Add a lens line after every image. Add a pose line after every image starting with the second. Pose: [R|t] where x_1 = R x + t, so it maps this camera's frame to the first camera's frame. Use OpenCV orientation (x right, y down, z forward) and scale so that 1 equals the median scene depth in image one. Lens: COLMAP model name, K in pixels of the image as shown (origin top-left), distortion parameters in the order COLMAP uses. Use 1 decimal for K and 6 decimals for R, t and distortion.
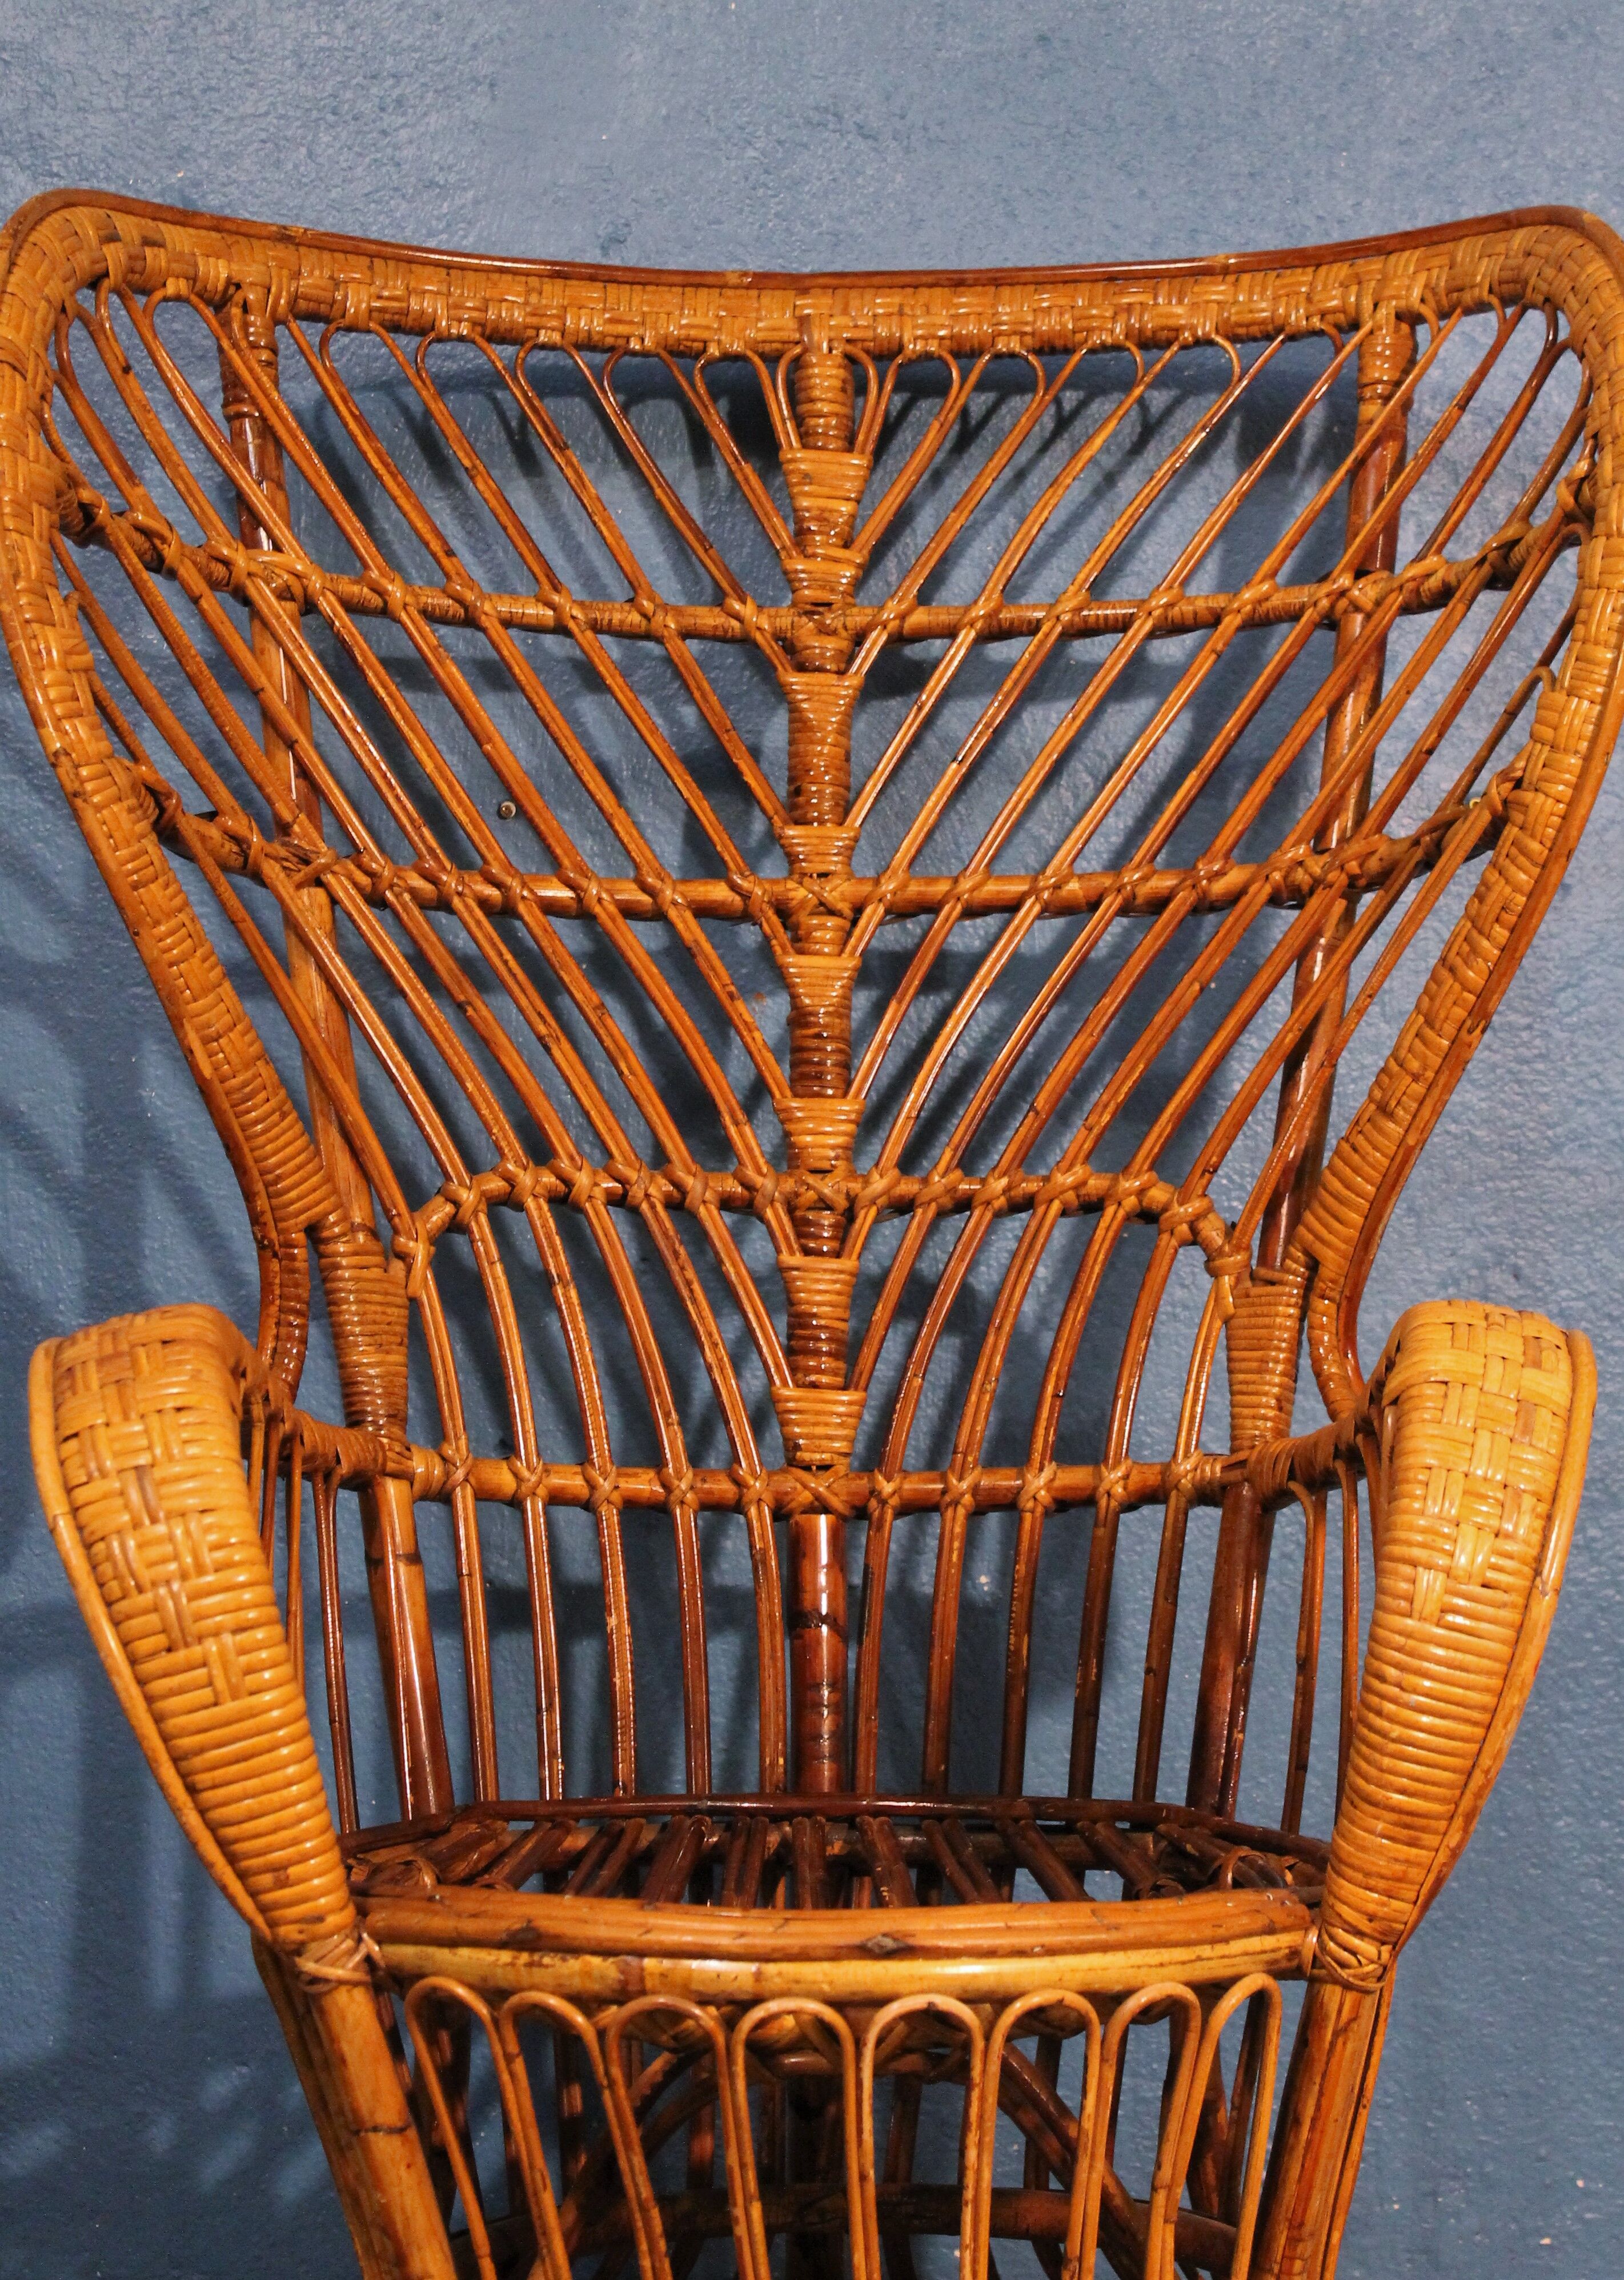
lens RADIAL K [[4139.1, 0, 809.2], [0, 4139.1, 1134.7], [0, 0, 1]] dist [0.033537, 0.000000]
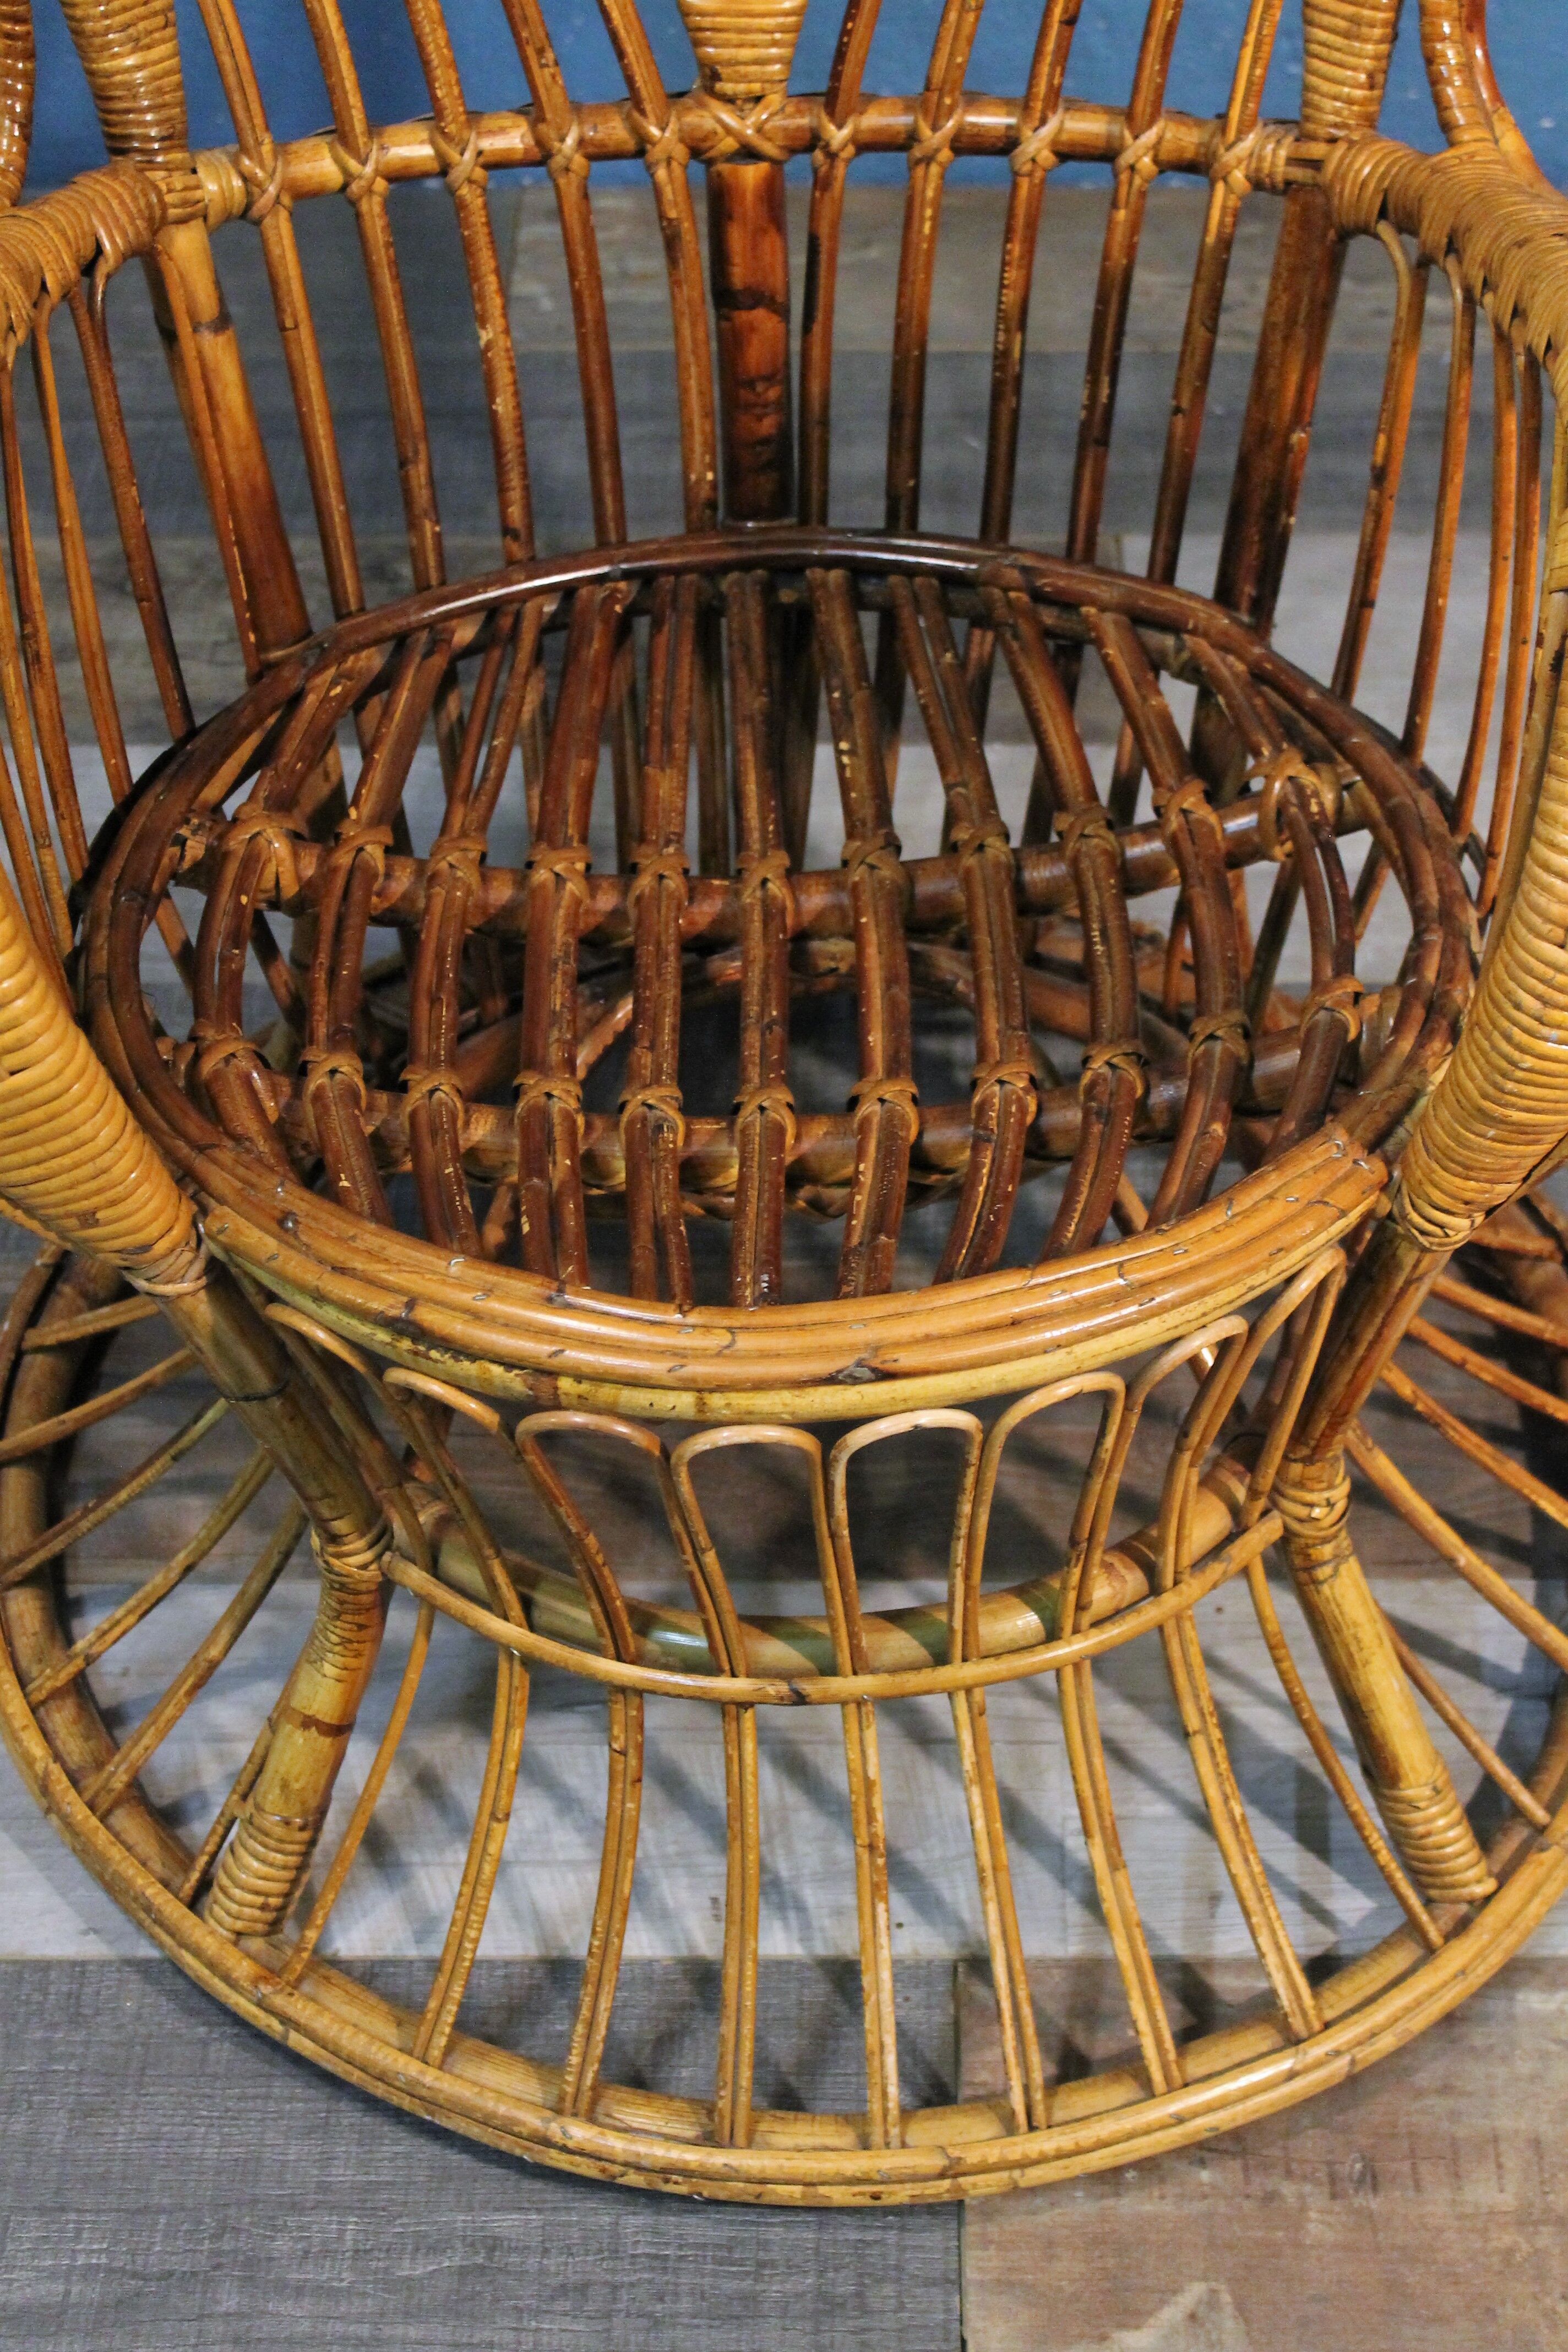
lens RADIAL K [[3840.9, 0, 782.9], [0, 3840.9, 1174.9], [0, 0, 1]] dist [0.051106, 0.000000]
pose [[0.999598, -0.028341, 0.000862, 0.003506], [0.020843, 0.755071, 0.655312, -0.274603], [-0.019223, -0.655031, 0.755358, 0.409431]]
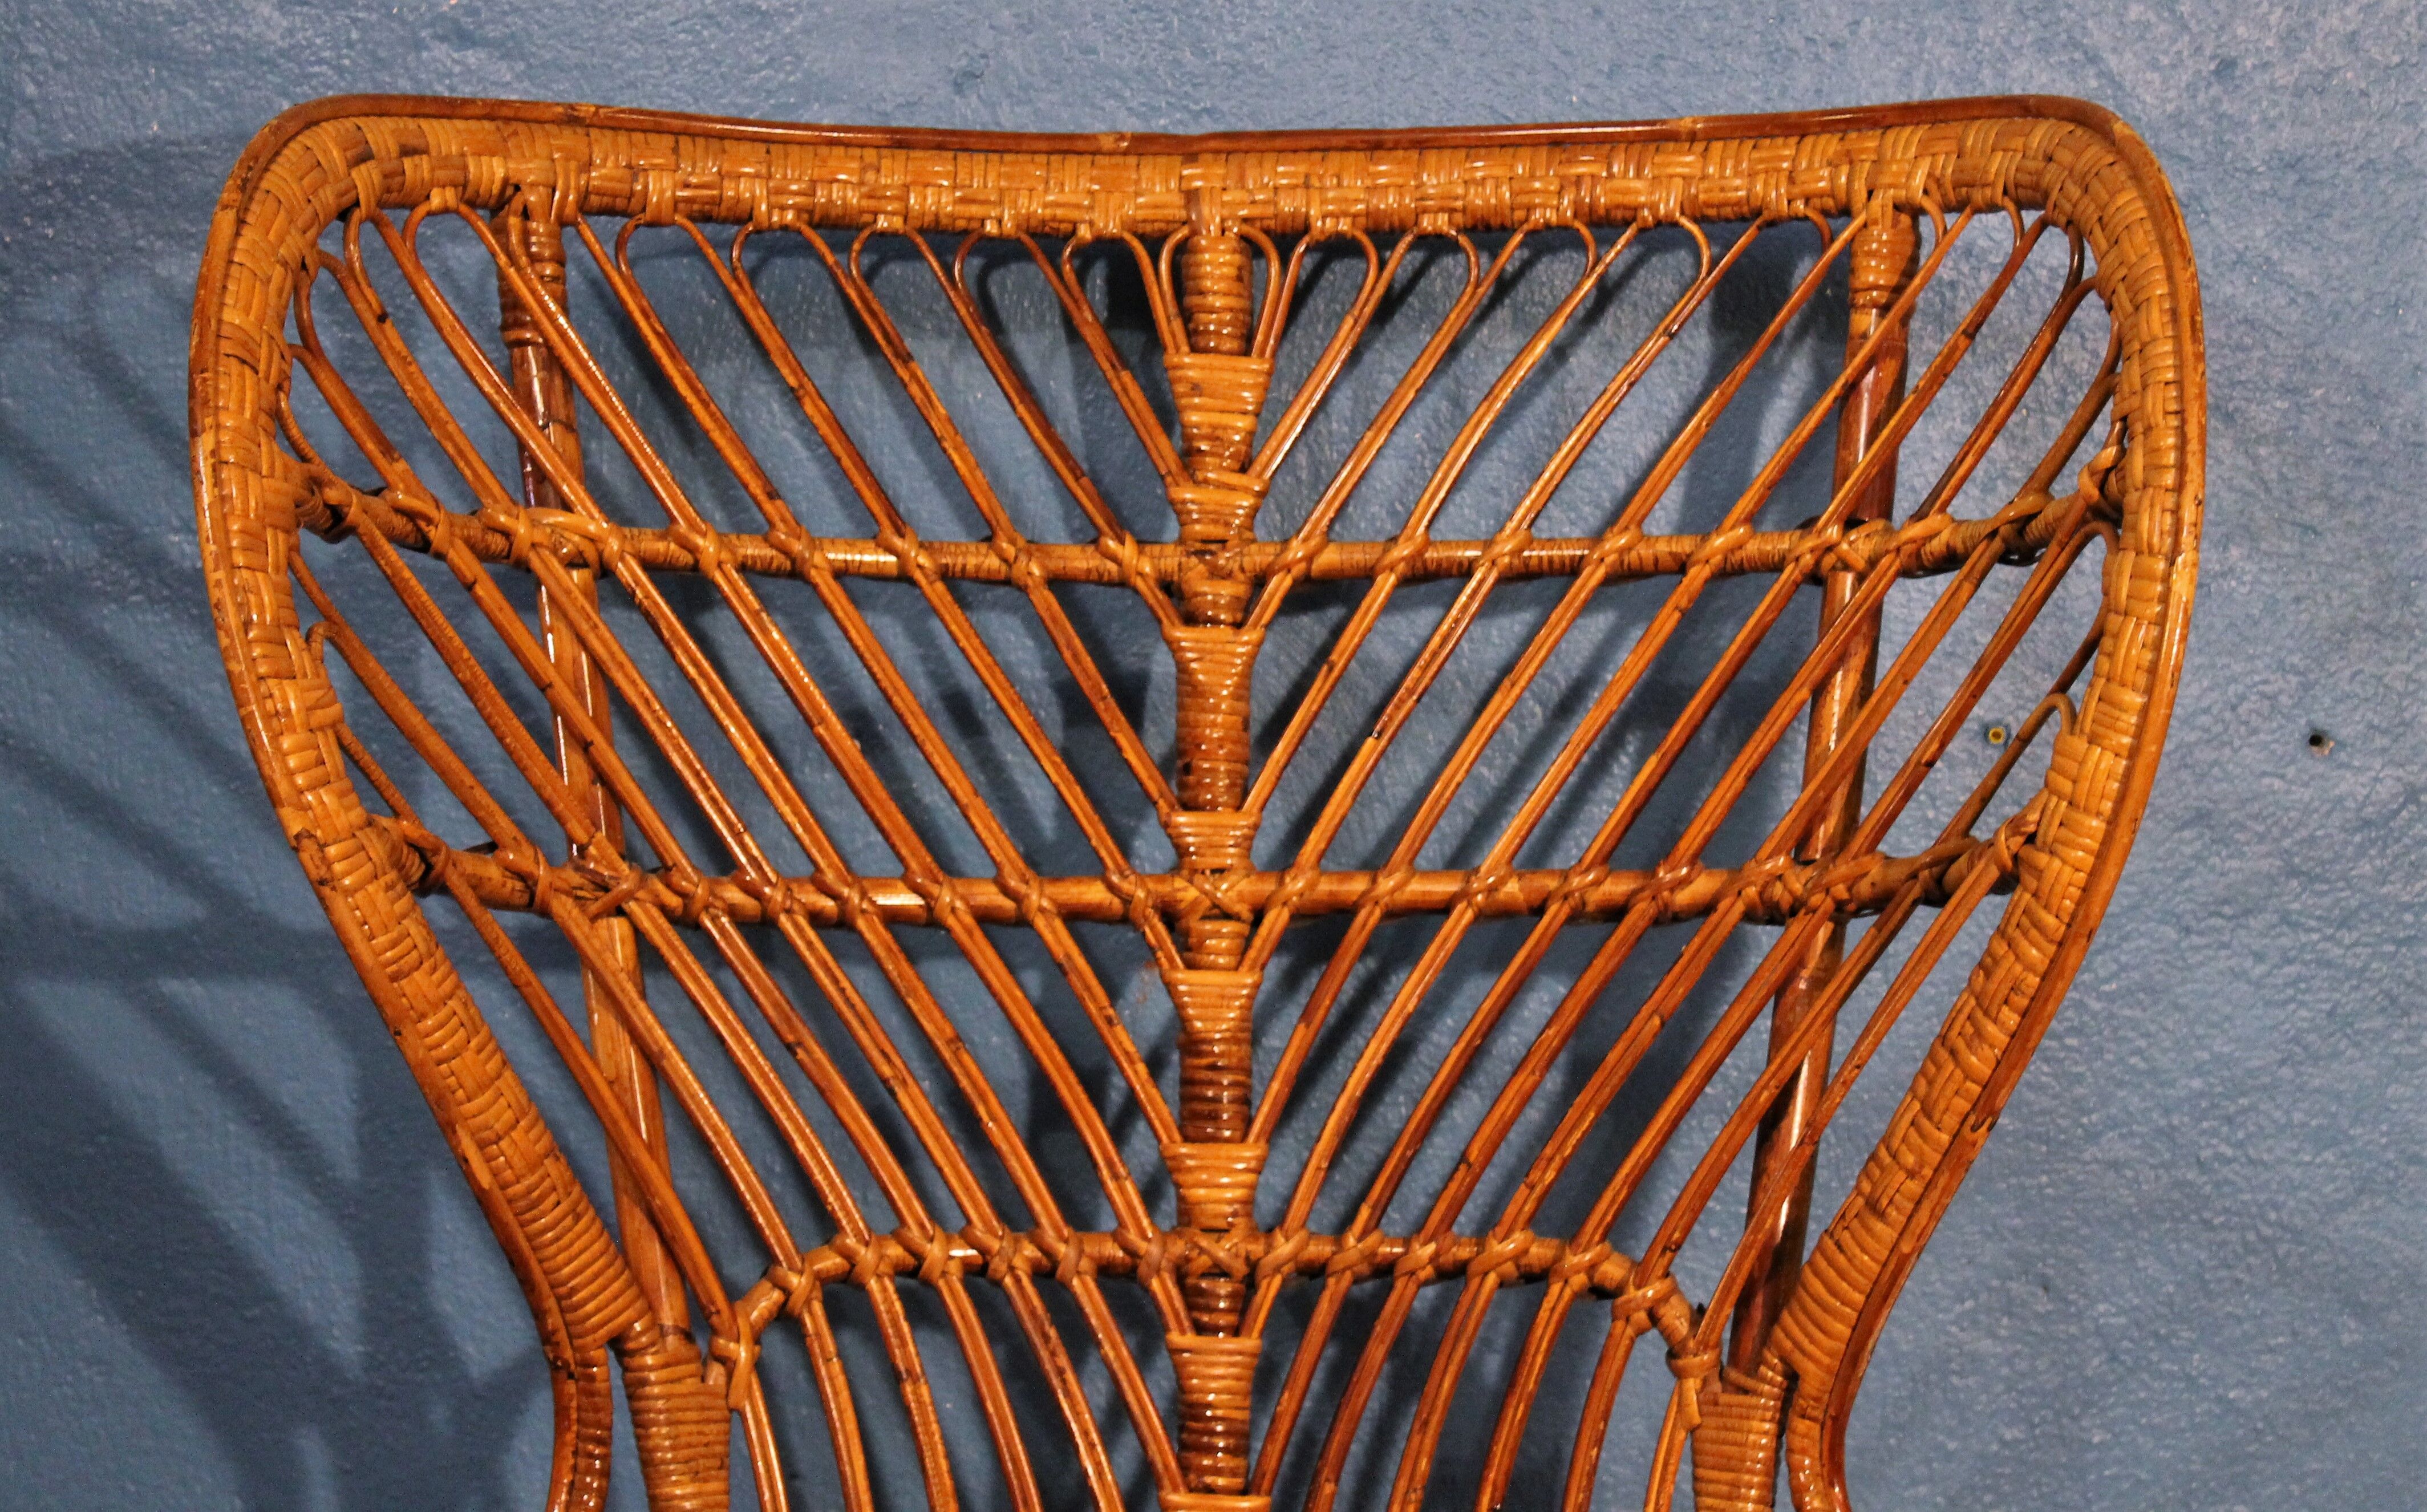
lens RADIAL K [[4837.0, 0, 1205.4], [0, 4837.0, 759.3], [0, 0, 1]] dist [0.064193, 0.000000]
pose [[0.999807, -0.007198, -0.018303, 0.019542], [0.008200, 0.998438, 0.055260, -0.142915], [0.017877, -0.055400, 0.998304, 0.012871]]
